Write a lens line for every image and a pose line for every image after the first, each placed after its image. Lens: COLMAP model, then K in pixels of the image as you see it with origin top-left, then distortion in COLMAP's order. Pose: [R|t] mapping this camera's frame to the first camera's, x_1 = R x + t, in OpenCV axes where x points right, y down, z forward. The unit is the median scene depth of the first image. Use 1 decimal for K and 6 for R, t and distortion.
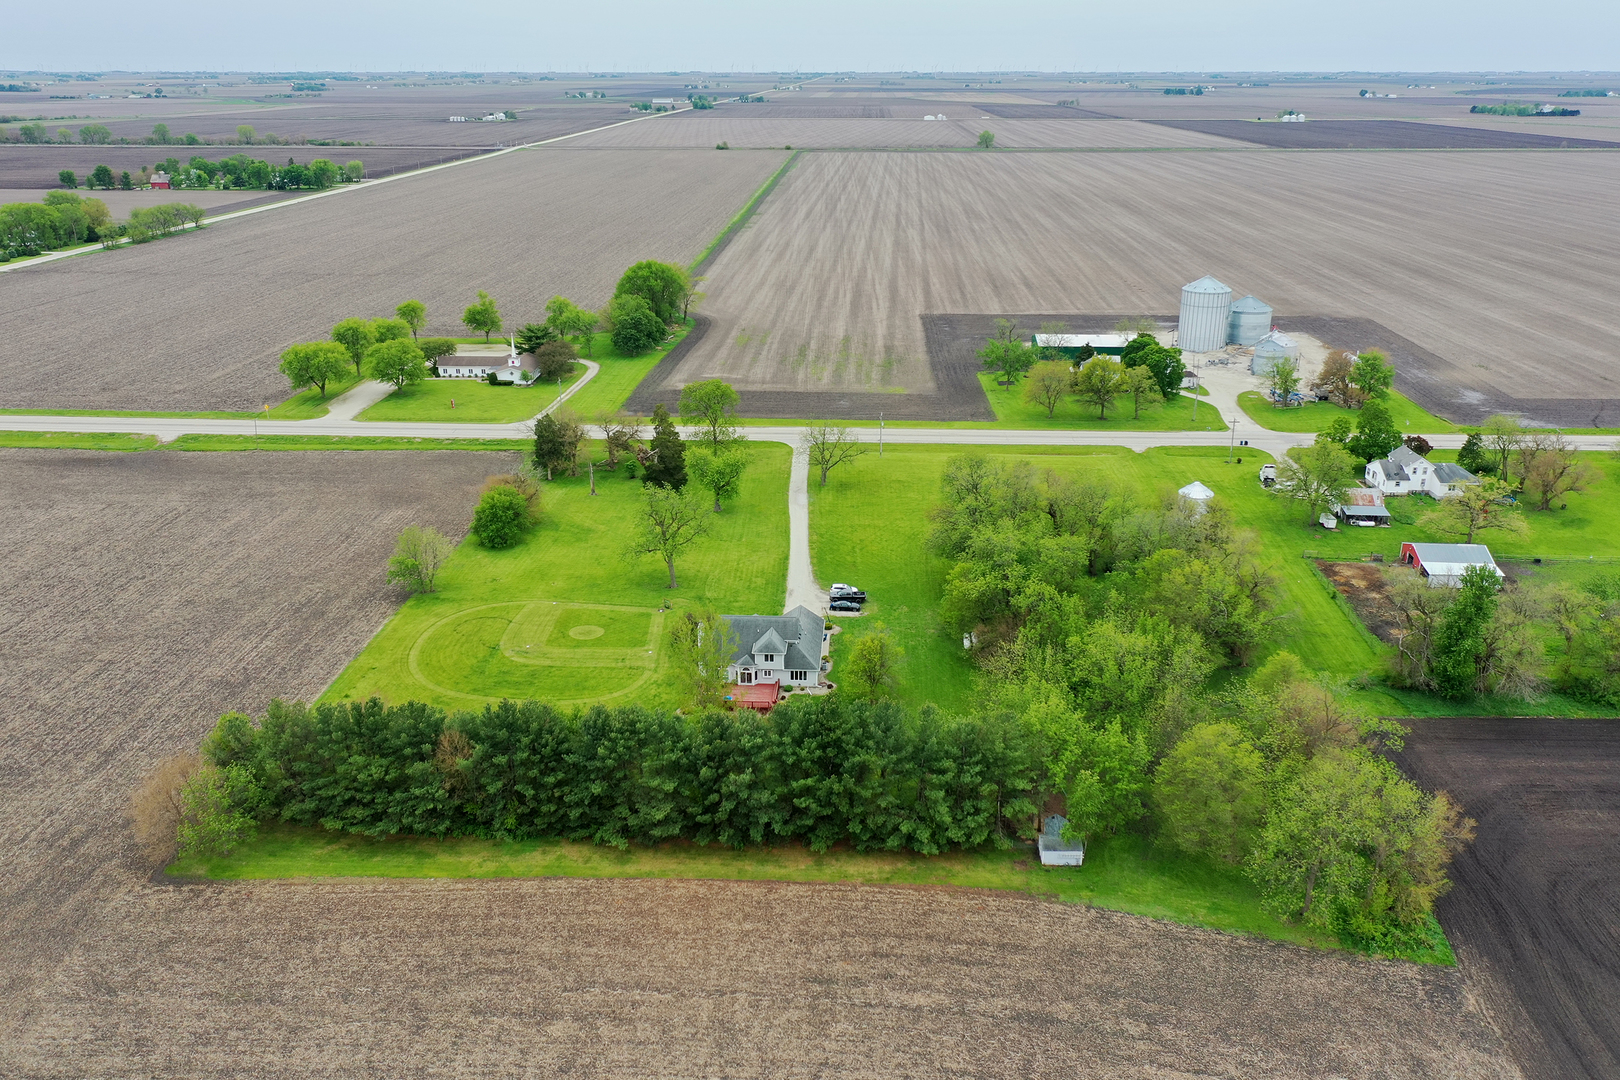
lens RADIAL K [[1289.1, 0, 810.0], [0, 1289.1, 540.0], [0, 0, 1]] dist [0.010006, 0.003951]
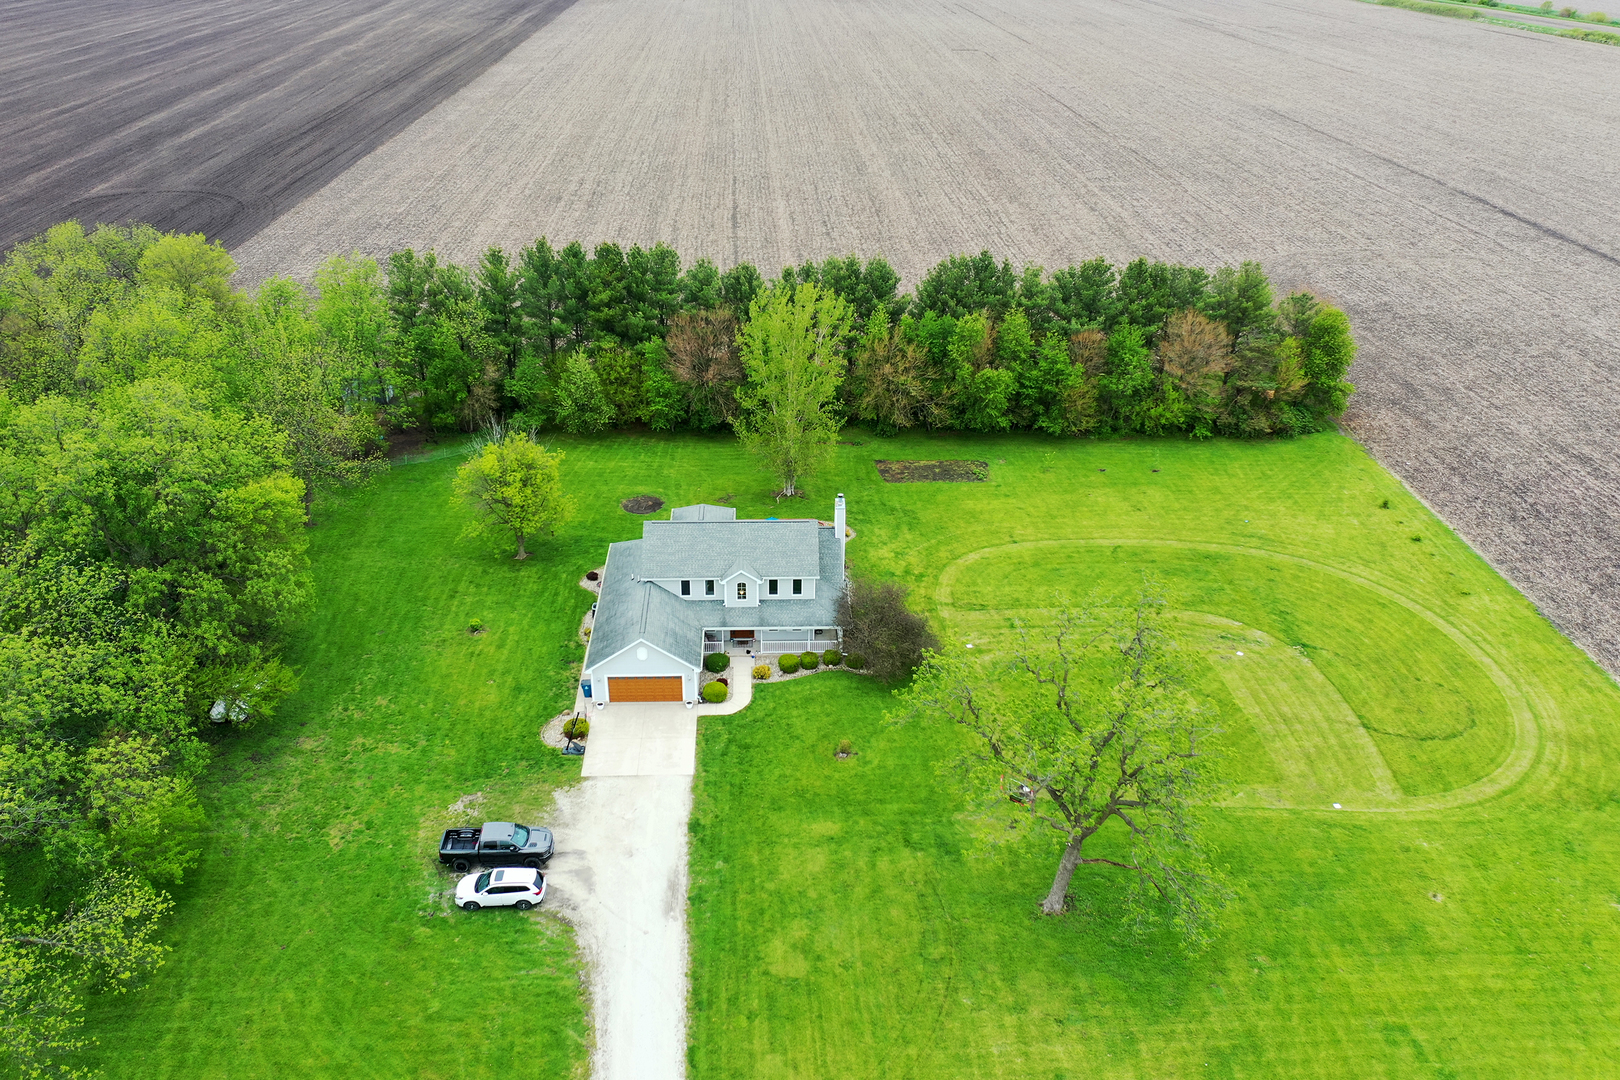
lens RADIAL K [[1263.5, 0, 810.0], [0, 1263.5, 540.0], [0, 0, 1]] dist [0.013406, 0.000105]
pose [[-0.995426, 0.032071, -0.089988, -0.023255], [-0.044447, 0.678332, 0.733410, -0.242723], [0.084563, 0.734056, -0.673804, 1.128579]]
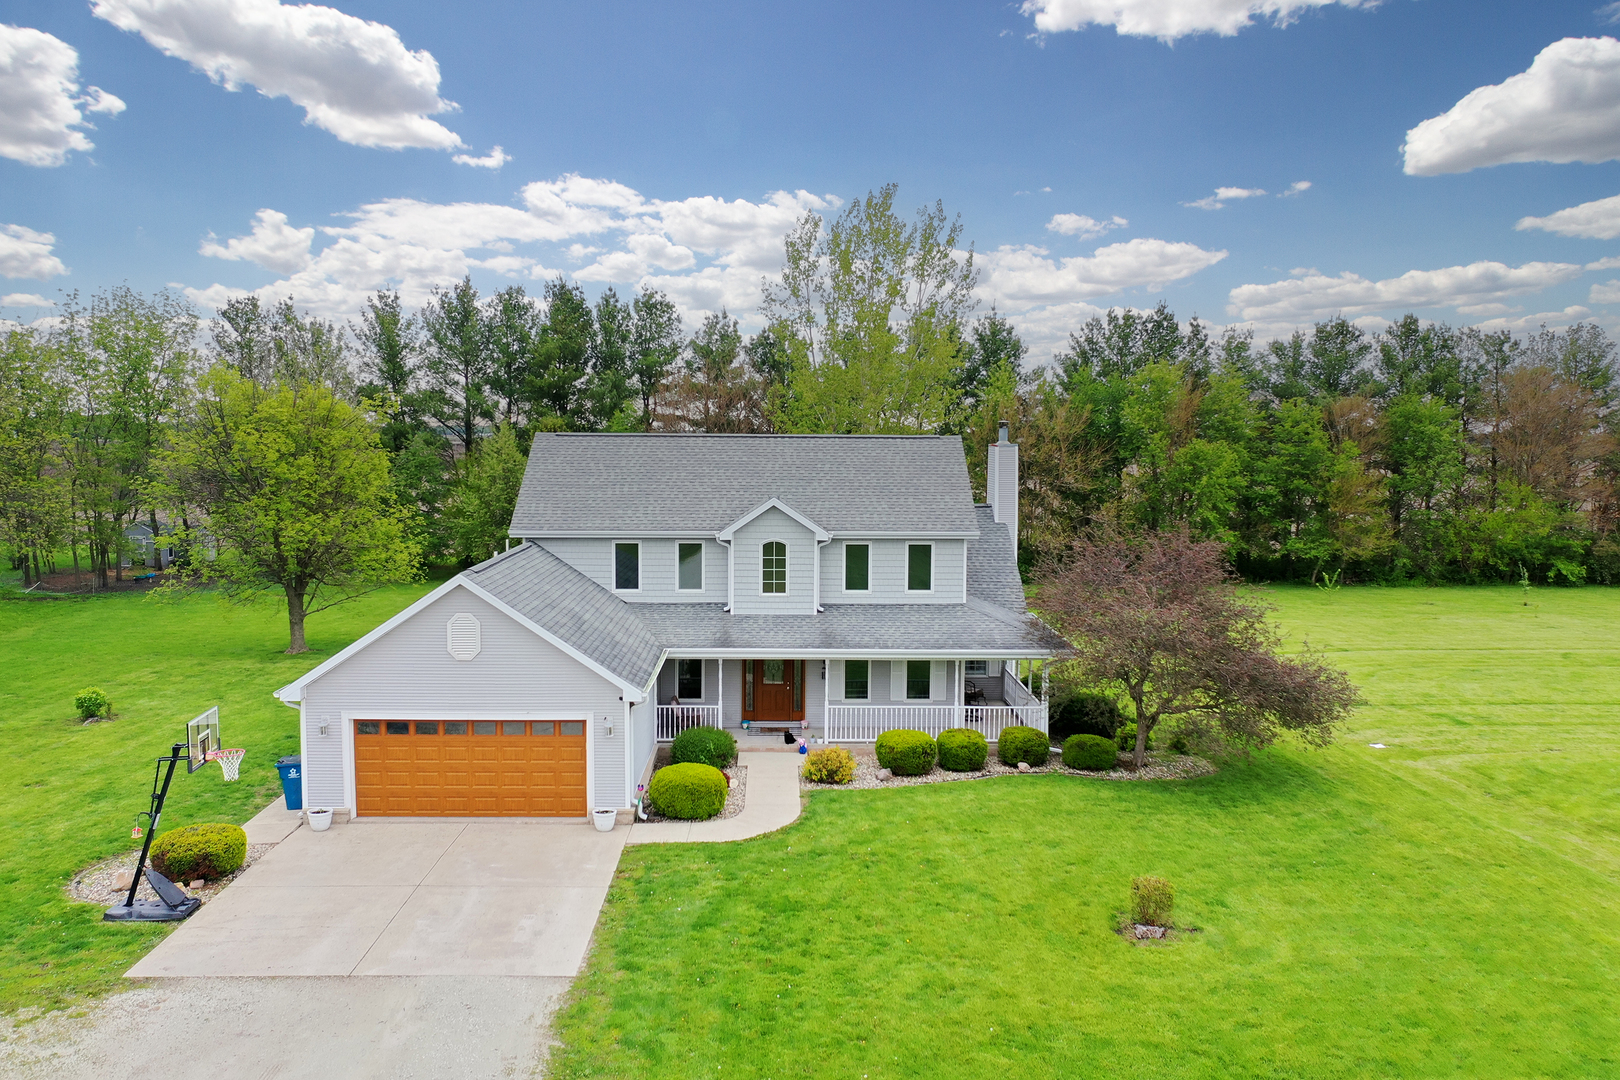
lens RADIAL K [[1266.4, 0, 810.0], [0, 1266.4, 540.0], [0, 0, 1]] dist [0.003132, -0.002155]
pose [[-0.997148, 0.003990, -0.075364, -0.030023], [-0.028067, 0.907373, 0.419388, -0.007184], [0.070057, 0.420307, -0.904673, 1.006189]]
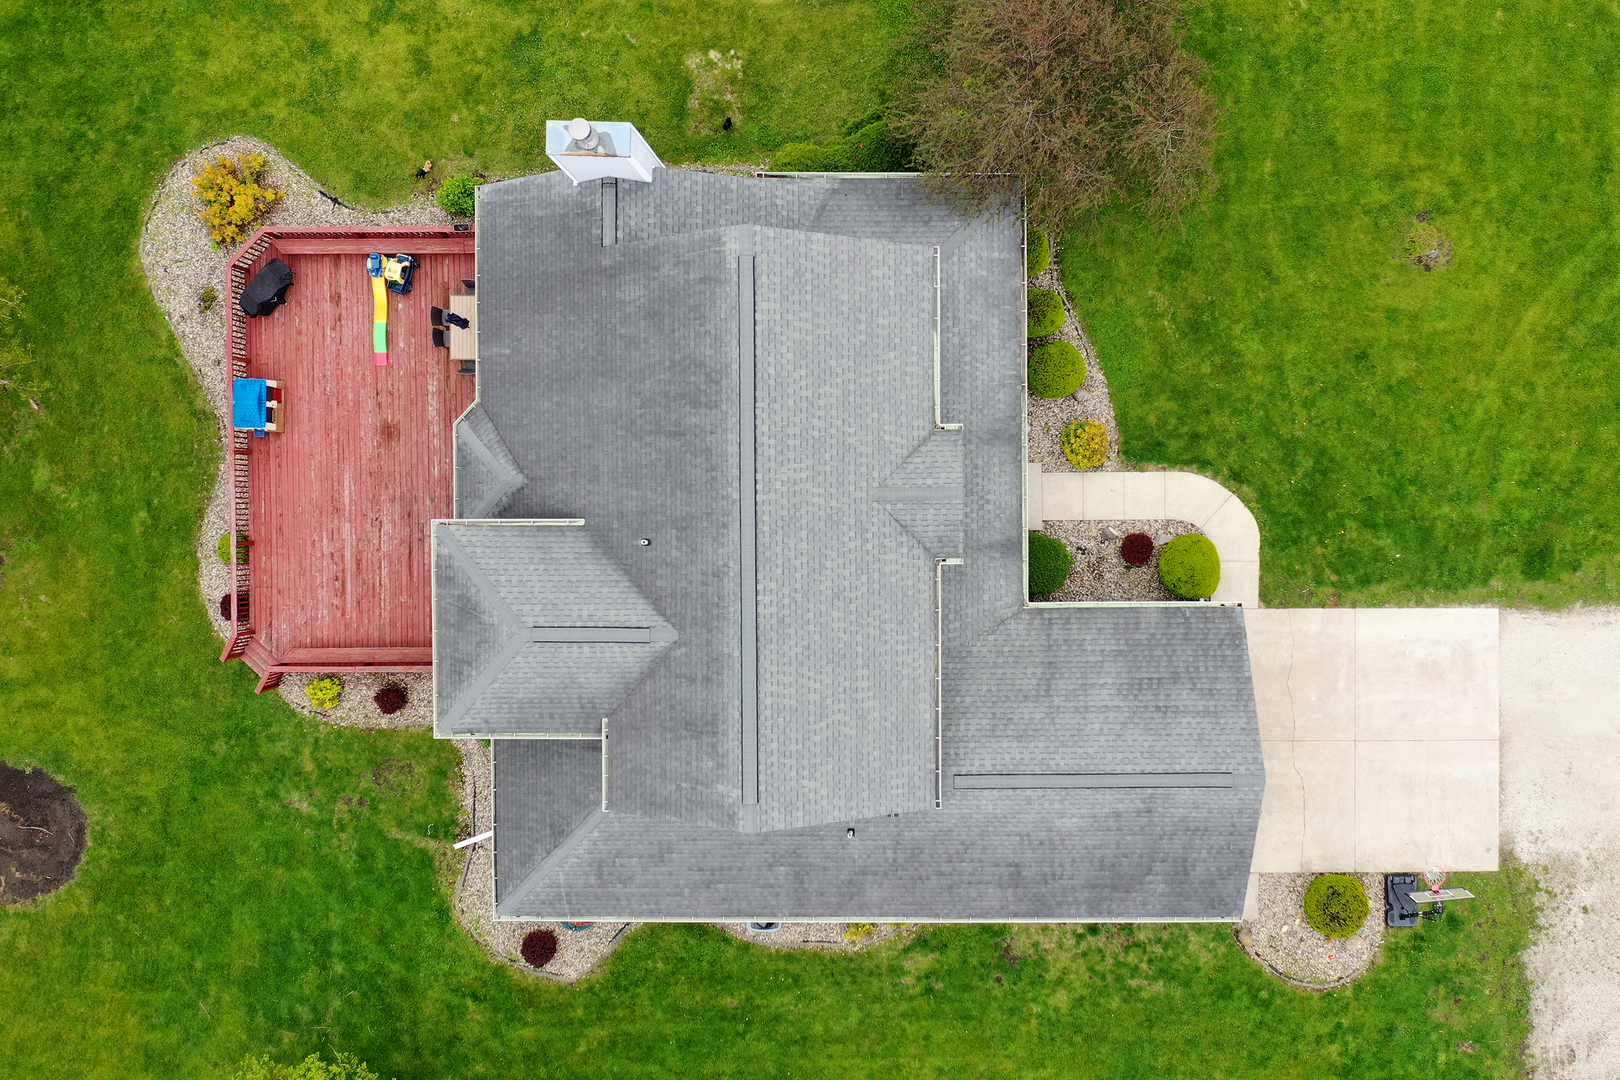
lens RADIAL K [[1266.4, 0, 810.0], [0, 1266.4, 540.0], [0, 0, 1]] dist [0.003132, -0.002155]
pose [[0.055626, 0.998393, 0.010792, -0.034293], [-0.332561, 0.008335, 0.943045, -0.055475], [0.941440, -0.056047, 0.332490, 0.816788]]
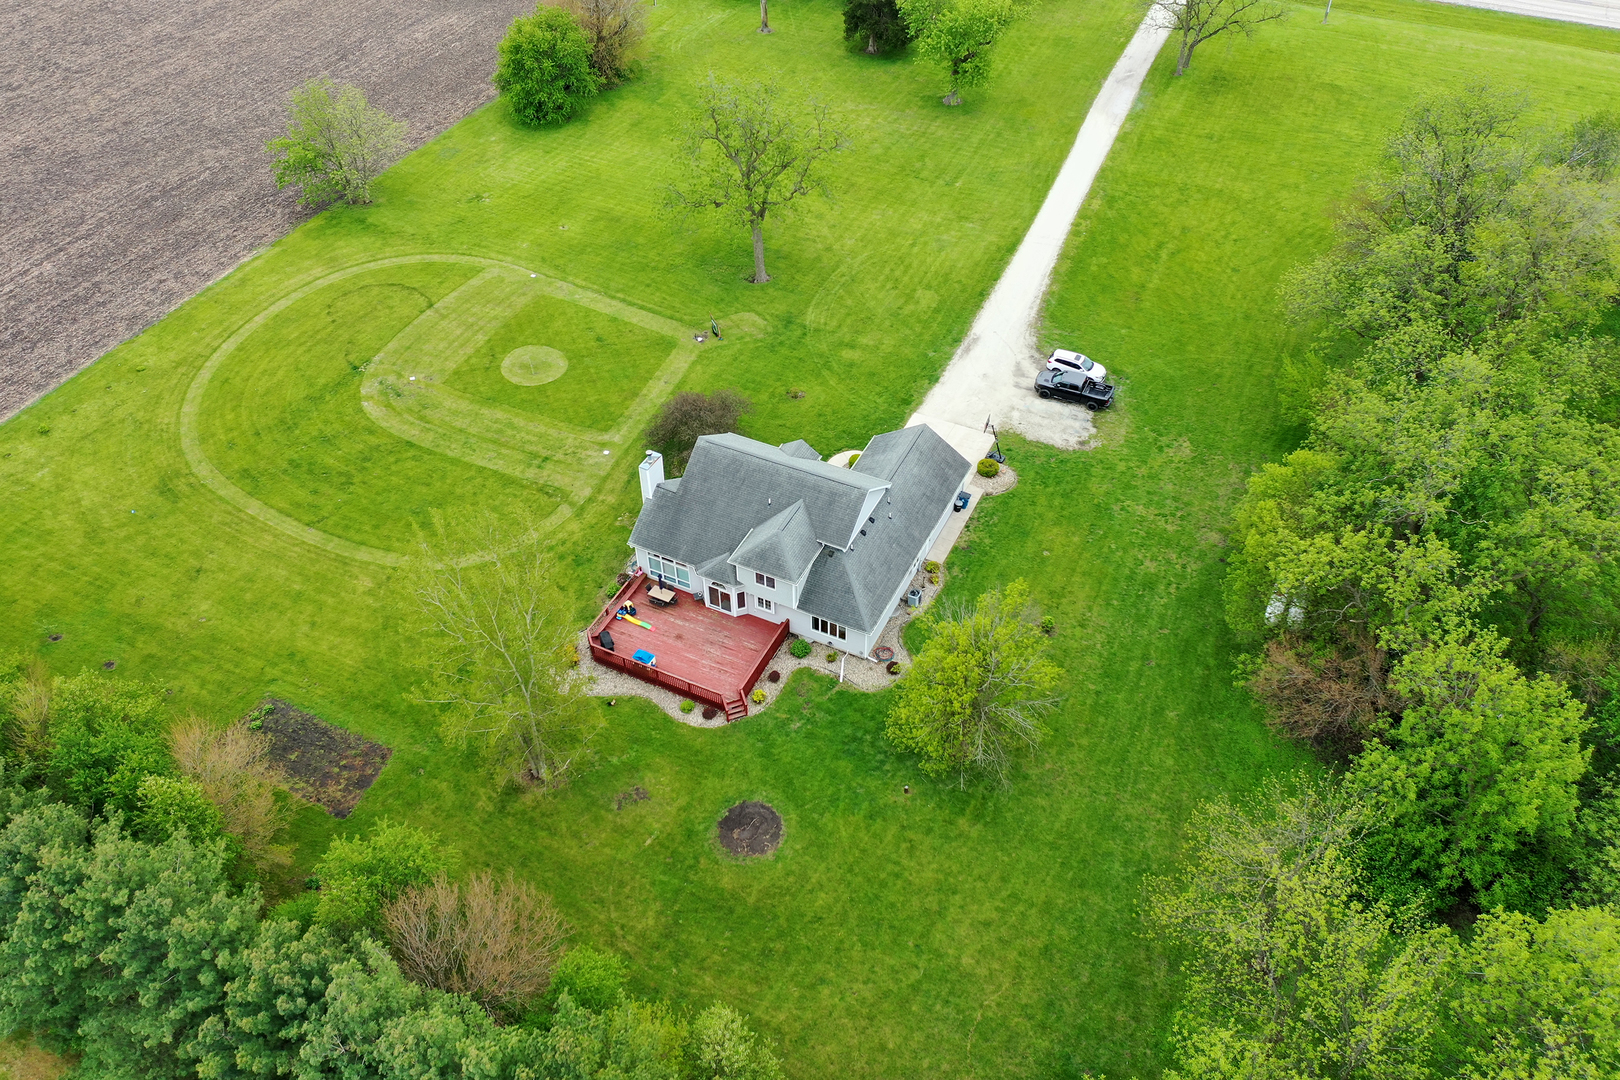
lens RADIAL K [[1266.4, 0, 810.0], [0, 1266.4, 540.0], [0, 0, 1]] dist [0.003132, -0.002155]
pose [[0.921656, 0.265788, -0.282678, 0.082798], [-0.129158, 0.897147, 0.422429, -0.086260], [0.365880, -0.352824, 0.861189, 0.529324]]
